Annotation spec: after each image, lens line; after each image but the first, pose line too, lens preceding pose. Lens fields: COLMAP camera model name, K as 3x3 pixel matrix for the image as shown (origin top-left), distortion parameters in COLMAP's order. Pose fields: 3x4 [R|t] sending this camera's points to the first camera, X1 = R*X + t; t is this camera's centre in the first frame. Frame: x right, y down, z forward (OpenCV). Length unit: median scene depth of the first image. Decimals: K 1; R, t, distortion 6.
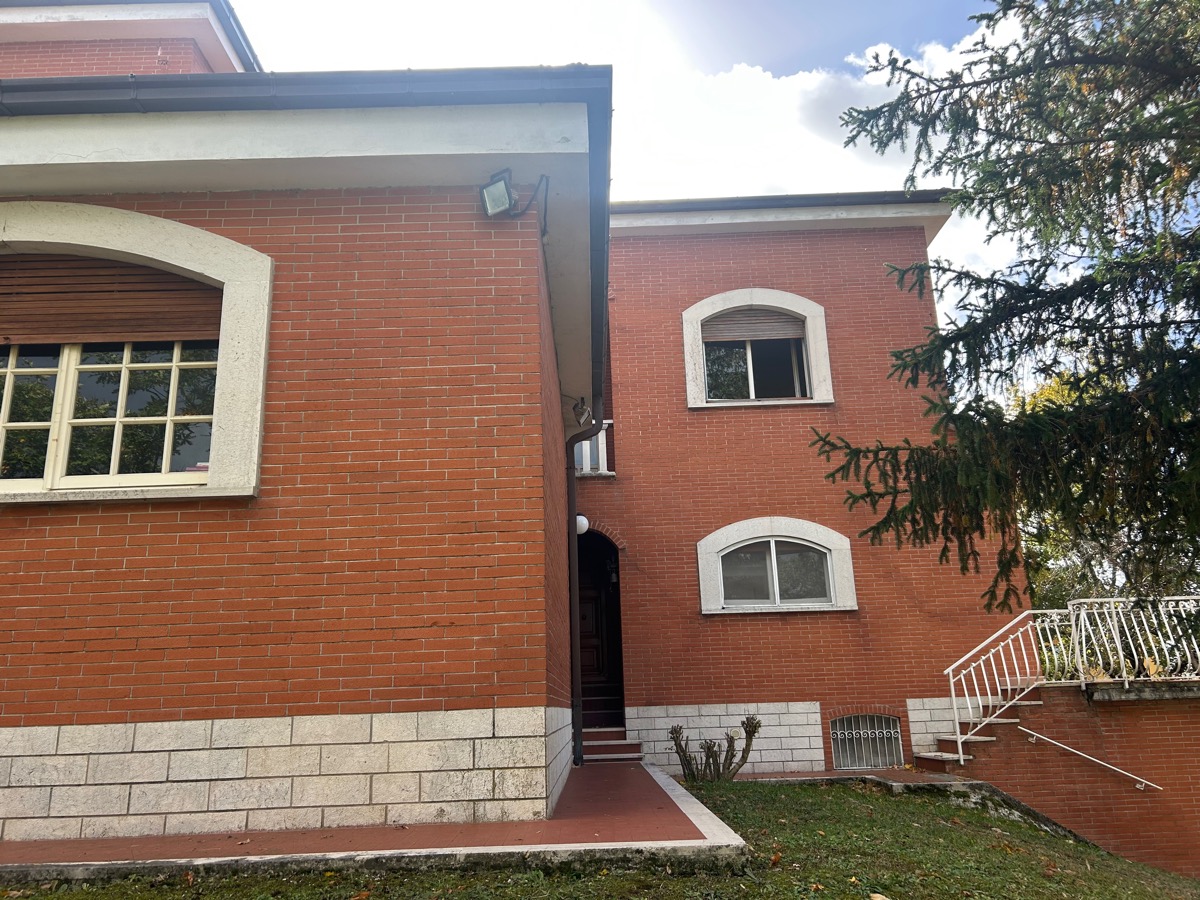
lens RADIAL K [[907.2, 0, 604.0], [0, 907.2, 453.5], [0, 0, 1]] dist [0.043244, -0.048637]
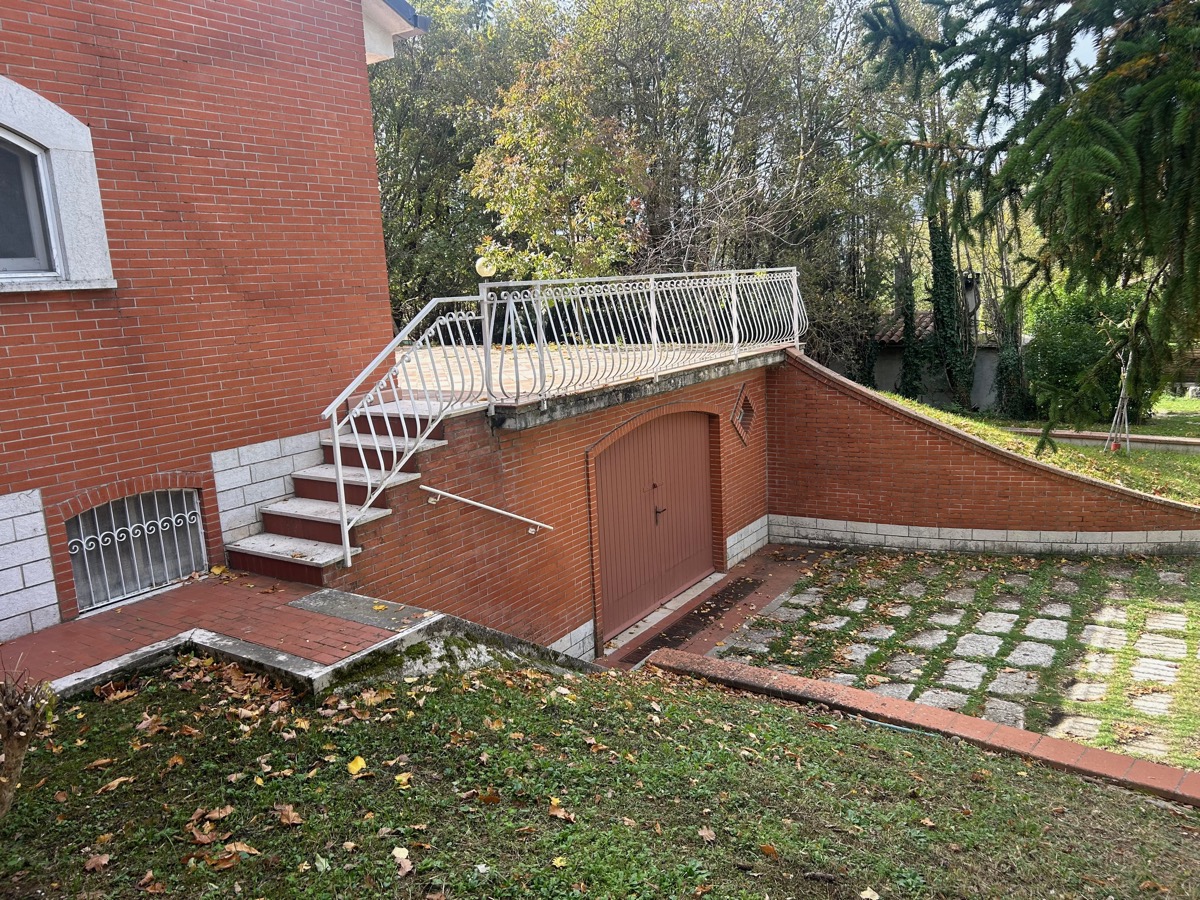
lens RADIAL K [[907.2, 0, 608.8], [0, 907.2, 451.0], [0, 0, 1]] dist [0.043244, -0.048637]
pose [[0.551705, -0.151674, 0.820132, 0.018677], [-0.195487, 0.932418, 0.303944, 0.058787], [-0.810806, -0.328012, 0.484769, 0.559058]]
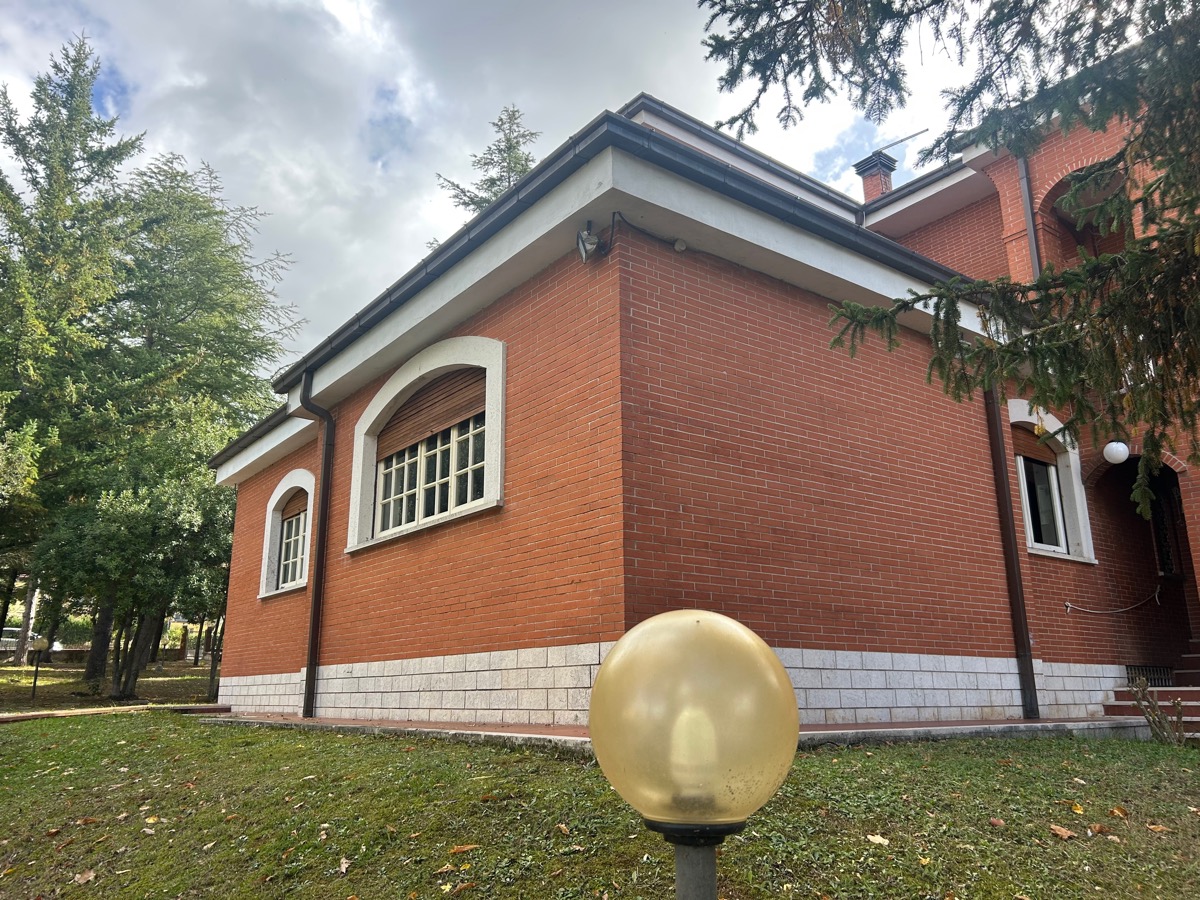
lens RADIAL K [[907.2, 0, 594.9], [0, 907.2, 447.1], [0, 0, 1]] dist [0.043244, -0.048637]
pose [[0.597596, -0.183429, -0.780534, 0.364753], [0.203682, 0.976275, -0.073486, 0.038088], [0.775495, -0.115065, 0.620780, 0.081554]]
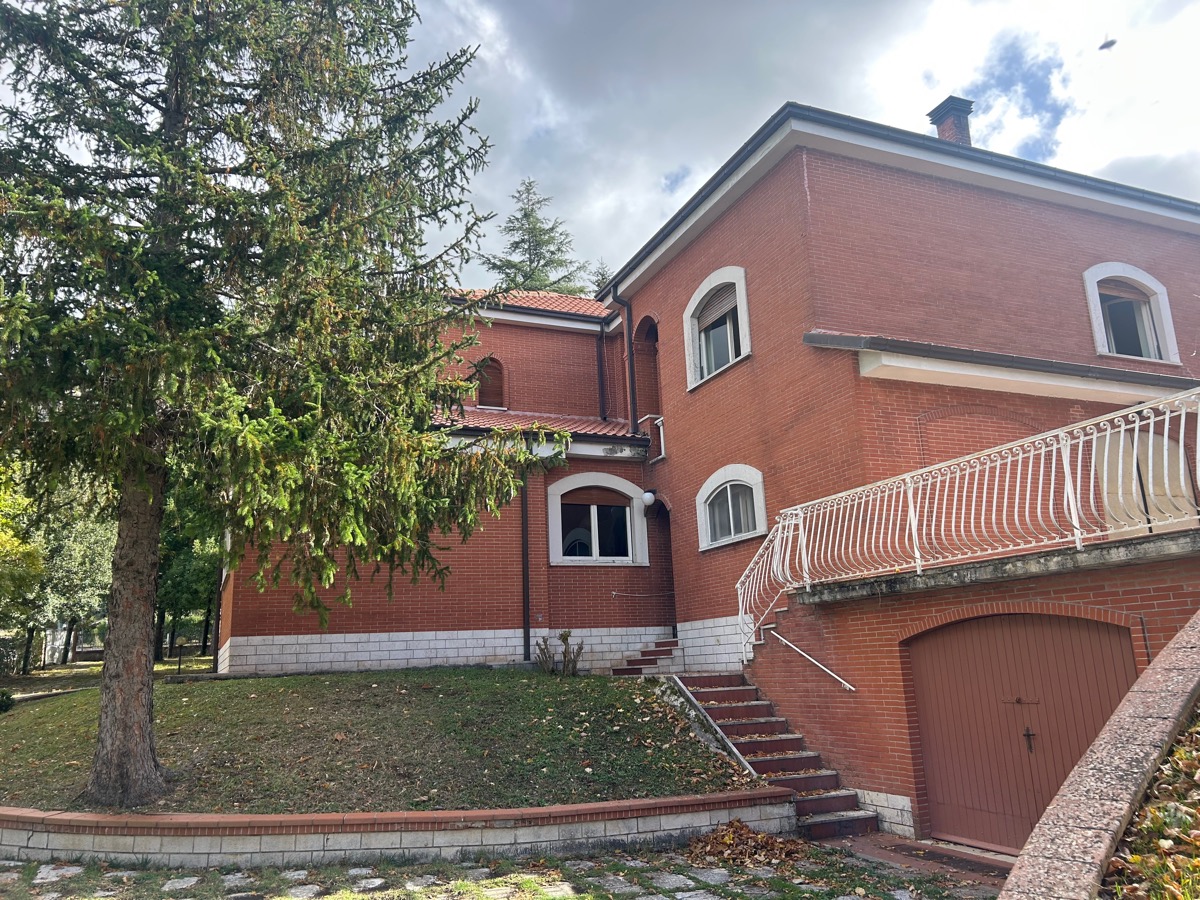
lens RADIAL K [[907.2, 0, 605.4], [0, 907.2, 454.8], [0, 0, 1]] dist [0.043244, -0.048637]
pose [[0.392881, -0.197143, -0.898209, 1.300726], [0.278818, 0.956309, -0.087939, 0.125456], [0.876302, -0.215888, 0.430683, 0.366604]]
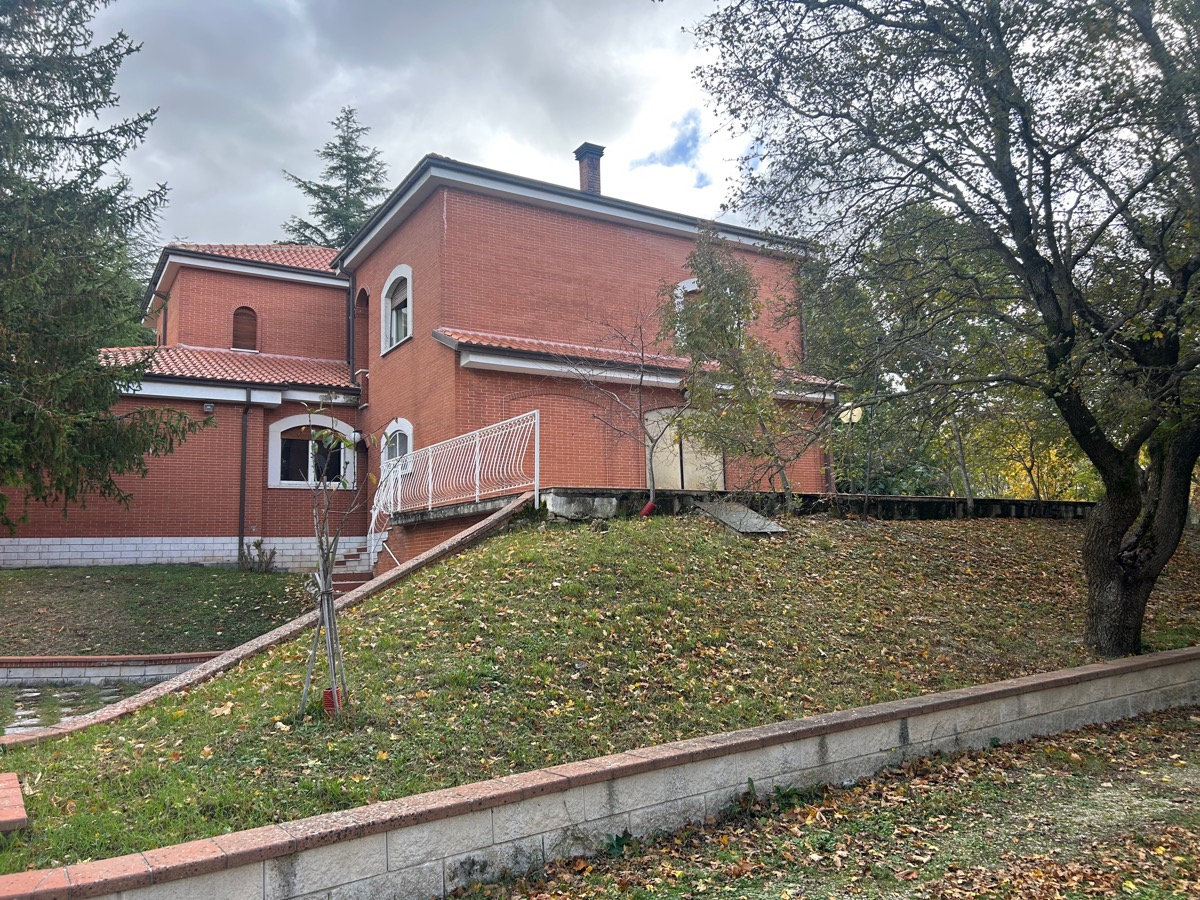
lens RADIAL K [[907.2, 0, 614.5], [0, 907.2, 442.3], [0, 0, 1]] dist [0.043244, -0.048637]
pose [[0.524591, -0.098103, -0.845683, 1.862841], [0.239415, 0.970251, 0.035960, 0.155202], [0.816997, -0.221333, 0.532473, 0.487254]]
